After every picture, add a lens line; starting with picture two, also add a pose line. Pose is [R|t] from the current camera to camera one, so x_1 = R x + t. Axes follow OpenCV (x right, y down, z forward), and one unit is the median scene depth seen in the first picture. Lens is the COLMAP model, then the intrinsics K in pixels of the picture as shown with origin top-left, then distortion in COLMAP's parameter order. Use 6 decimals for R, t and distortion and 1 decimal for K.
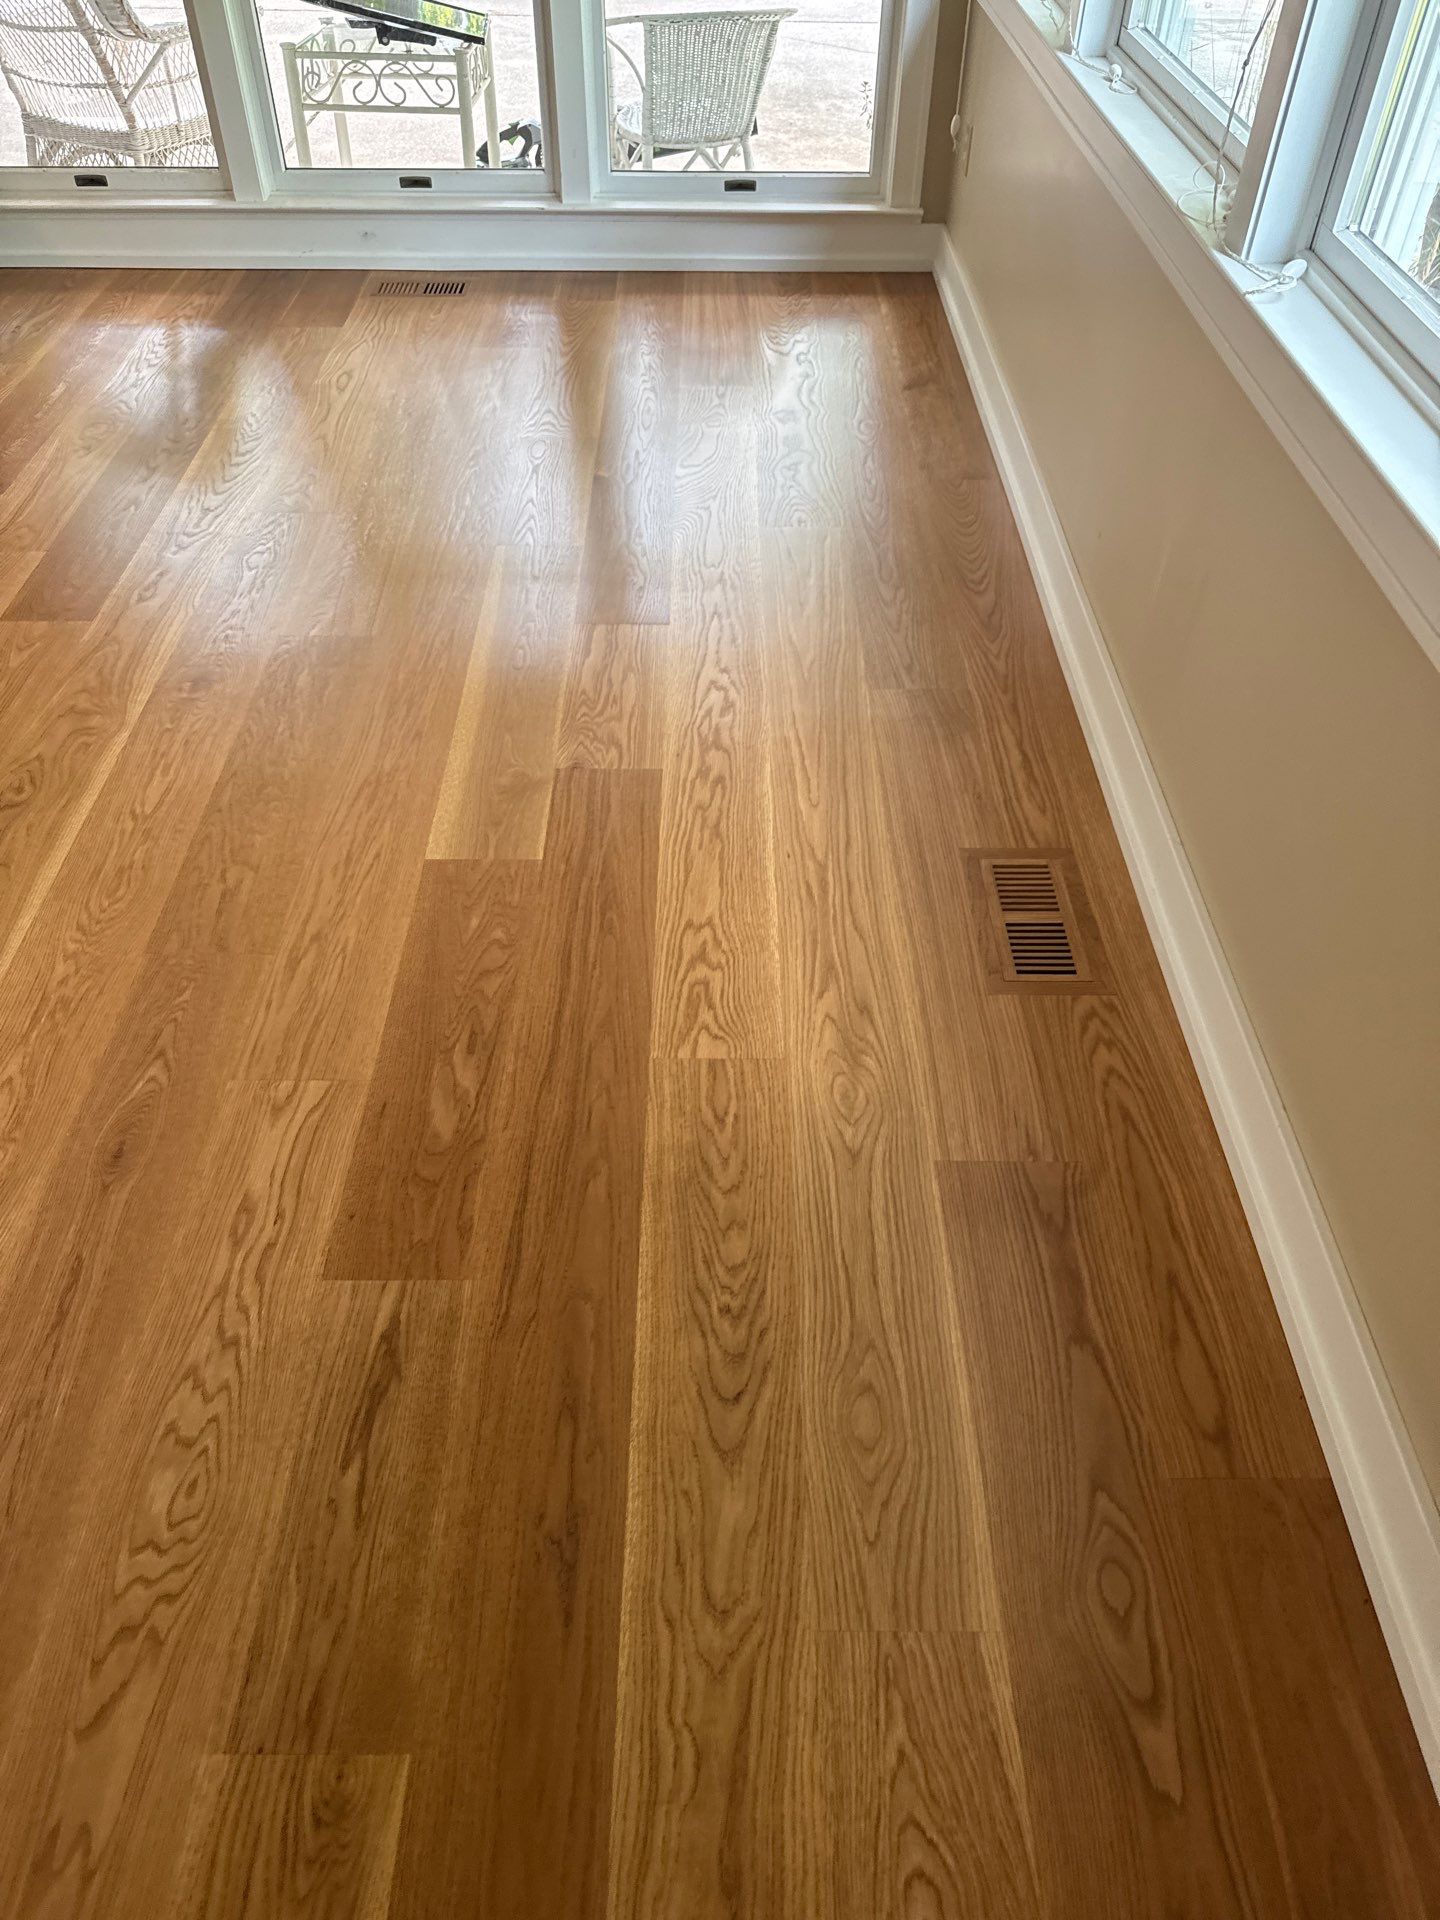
lens RADIAL K [[1350.9, 0, 720.0], [0, 1350.9, 960.0], [0, 0, 1]] dist [0.001881, -0.005144]
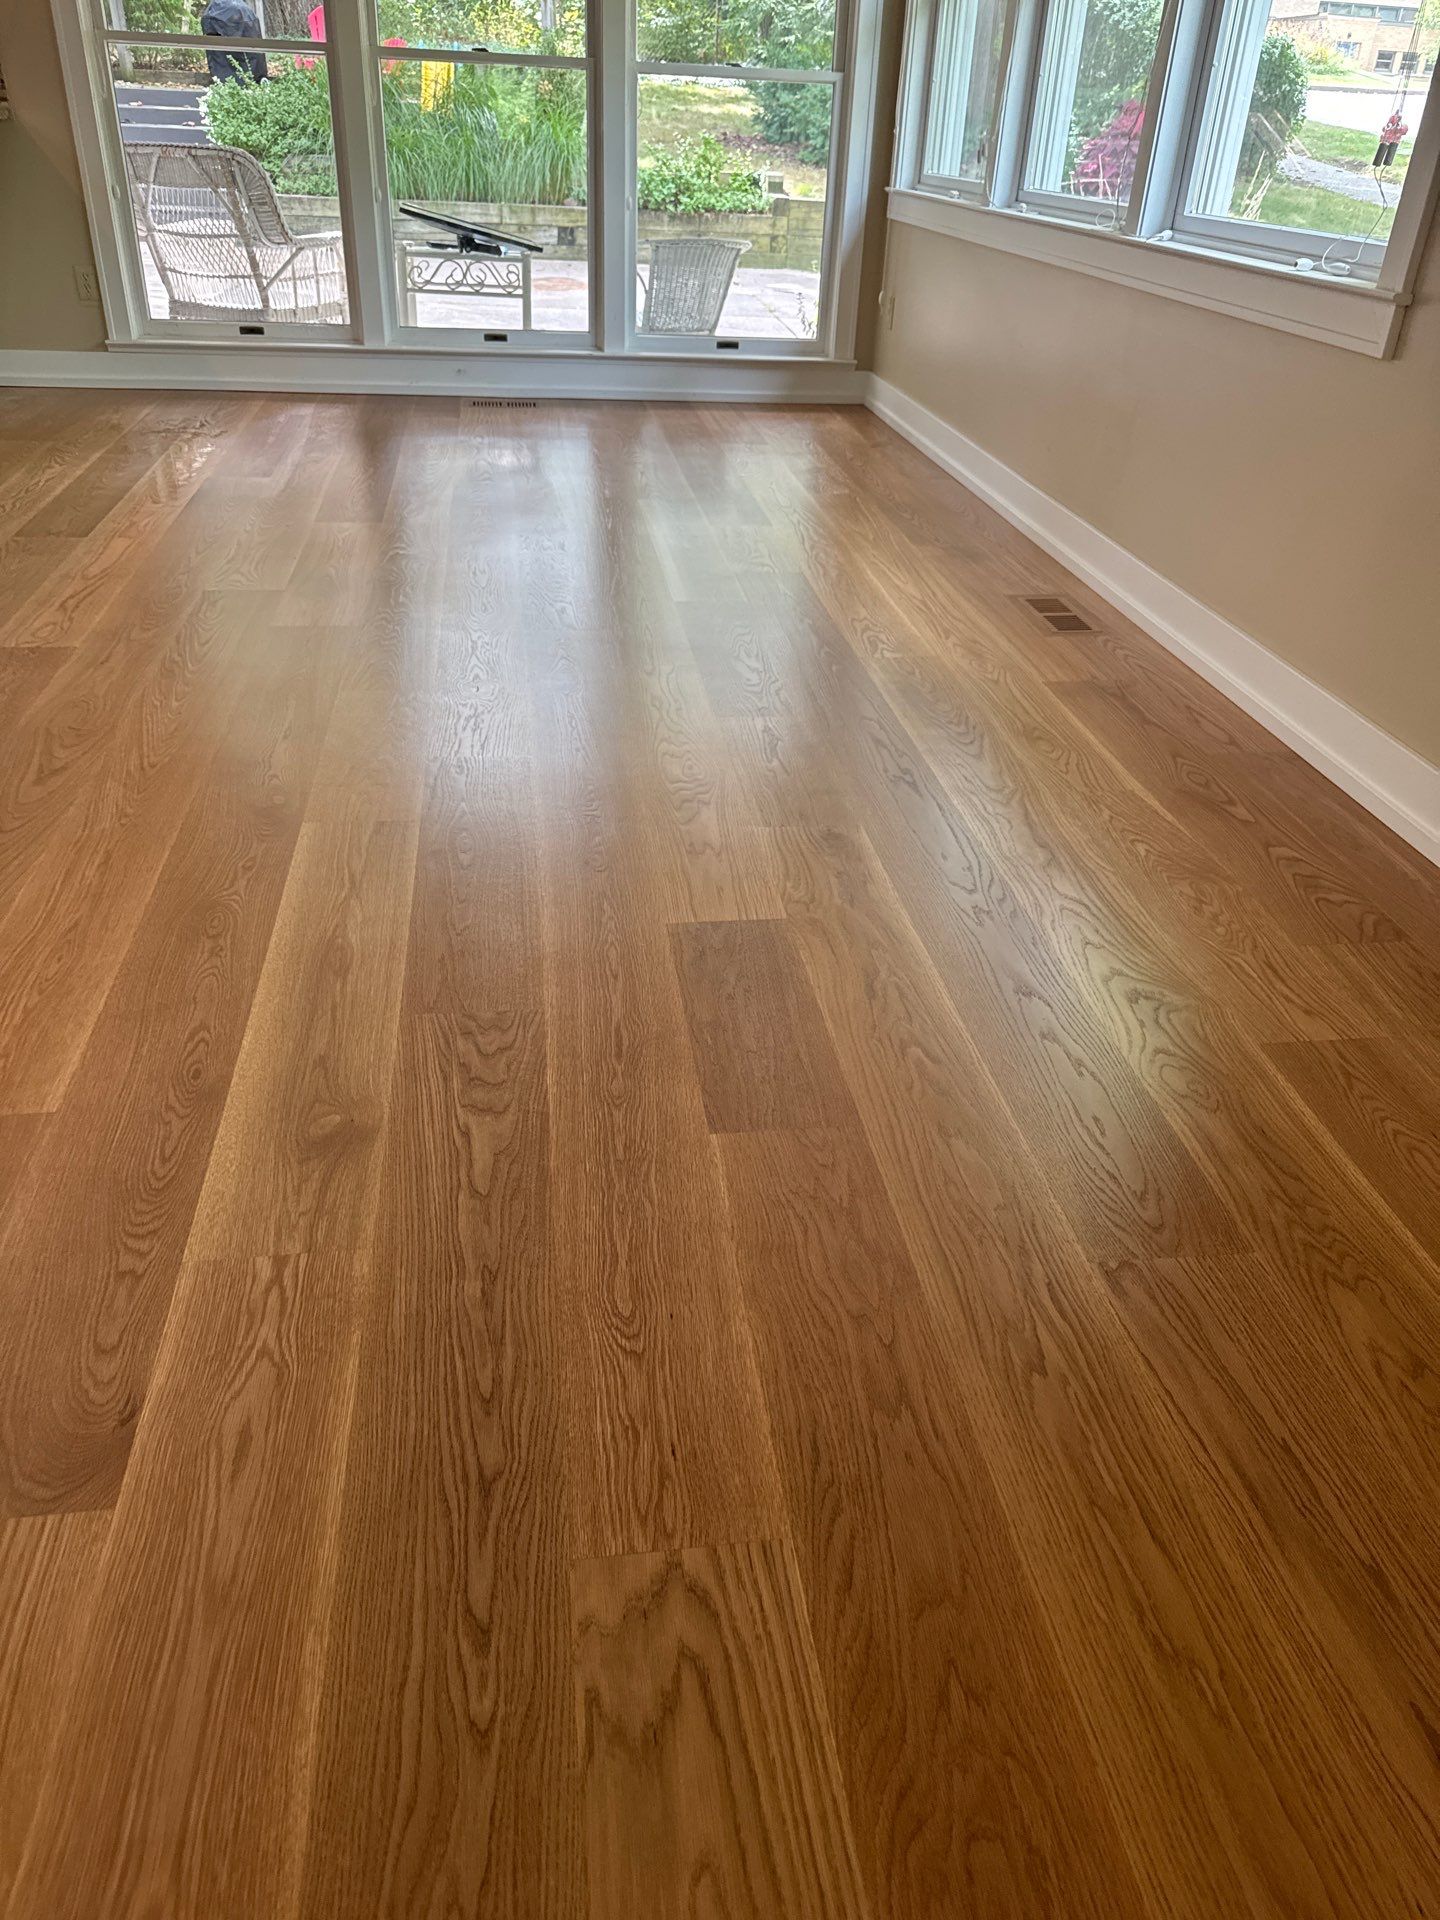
lens RADIAL K [[1400.1, 0, 720.0], [0, 1400.1, 960.0], [0, 0, 1]] dist [0.013291, -0.001989]
pose [[0.989467, -0.044242, 0.137831, -0.408911], [0.075337, 0.970427, -0.229338, 0.703295], [-0.123609, 0.237306, 0.963539, -0.469377]]
